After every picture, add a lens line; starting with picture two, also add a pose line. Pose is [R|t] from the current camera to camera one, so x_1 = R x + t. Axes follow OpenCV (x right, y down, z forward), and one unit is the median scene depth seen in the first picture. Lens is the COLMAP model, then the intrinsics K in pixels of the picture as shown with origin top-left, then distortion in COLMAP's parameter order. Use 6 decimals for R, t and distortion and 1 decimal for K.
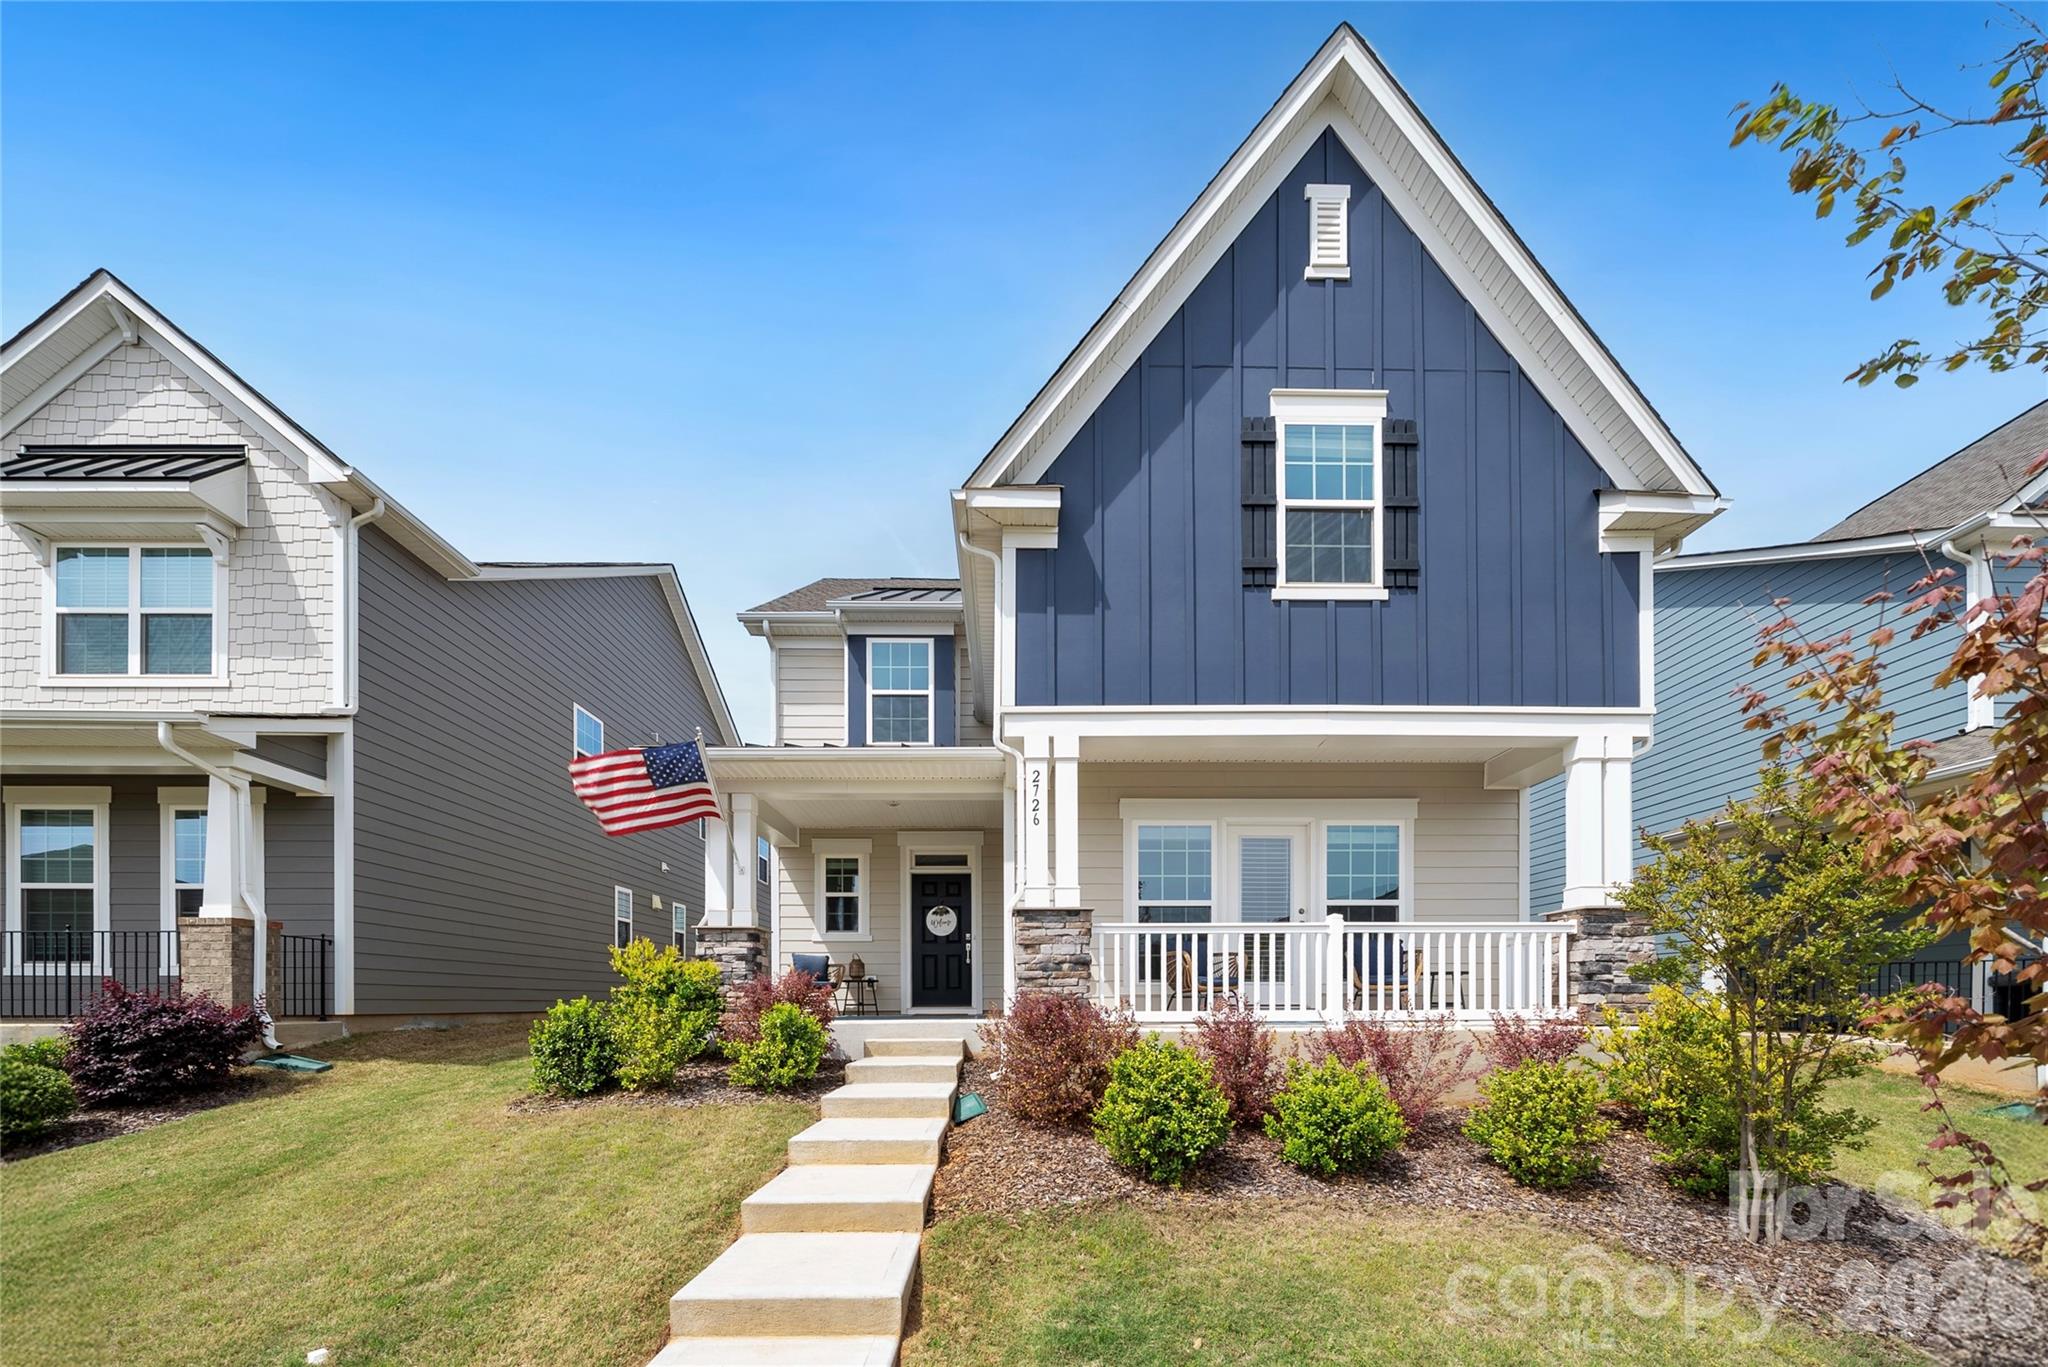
lens RADIAL K [[770.3, 0, 1236.4], [0, 770.3, 772.1], [0, 0, 1]] dist [-0.002775, -0.000269]
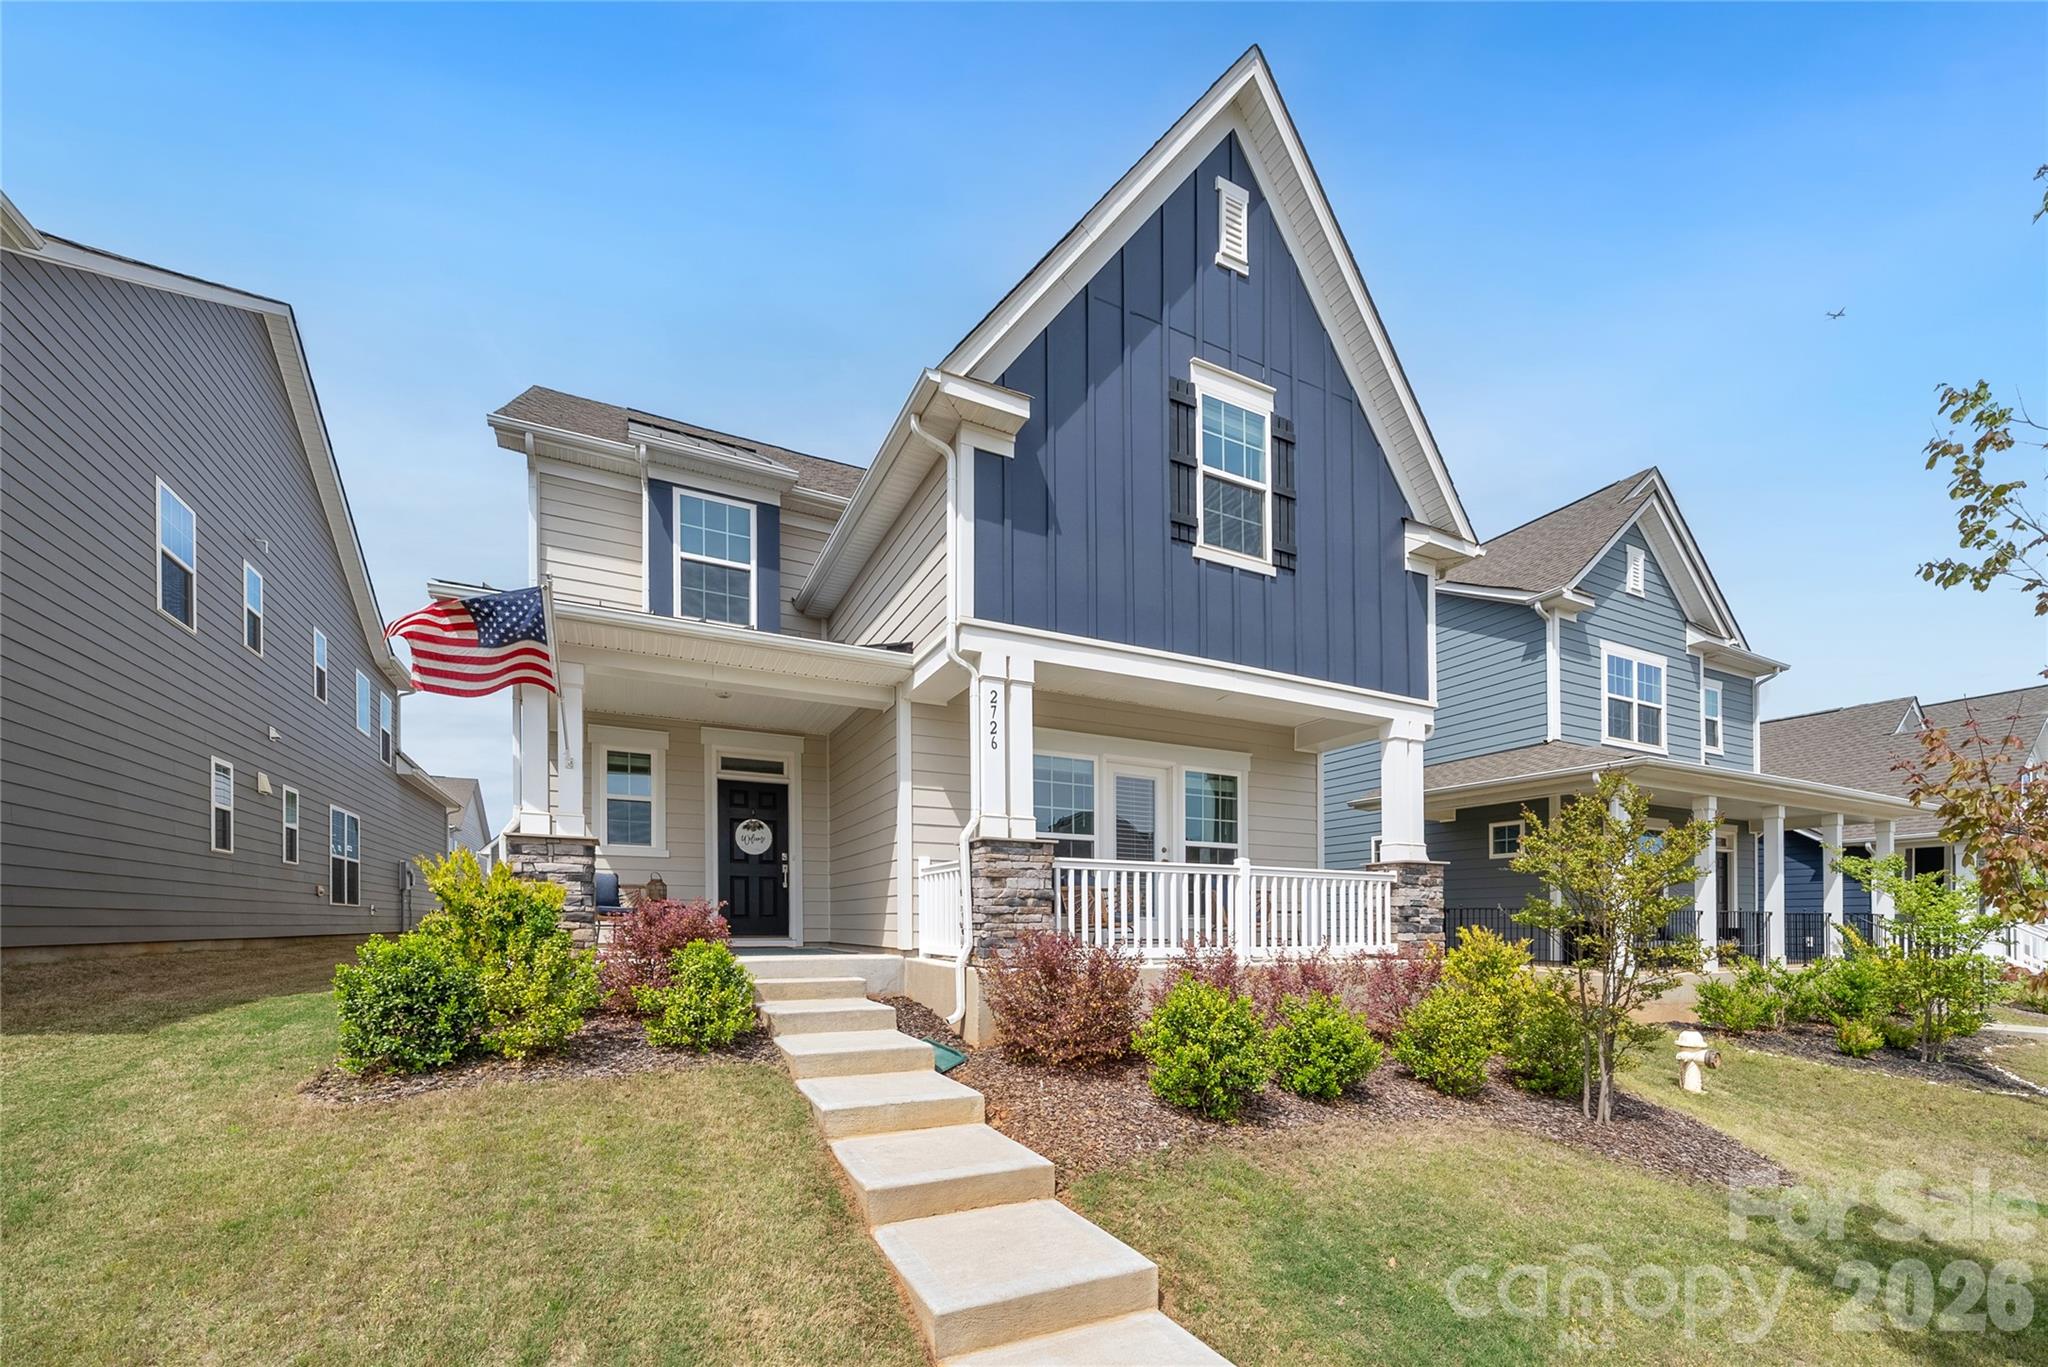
lens RADIAL K [[770.3, 0, 1041.2], [0, 770.3, 683.1], [0, 0, 1]] dist [-0.002775, -0.000269]
pose [[0.908464, 0.134457, 0.395745, -0.519209], [-0.131940, 0.990684, -0.033711, 0.011588], [-0.396591, -0.021589, 0.917741, 0.102233]]
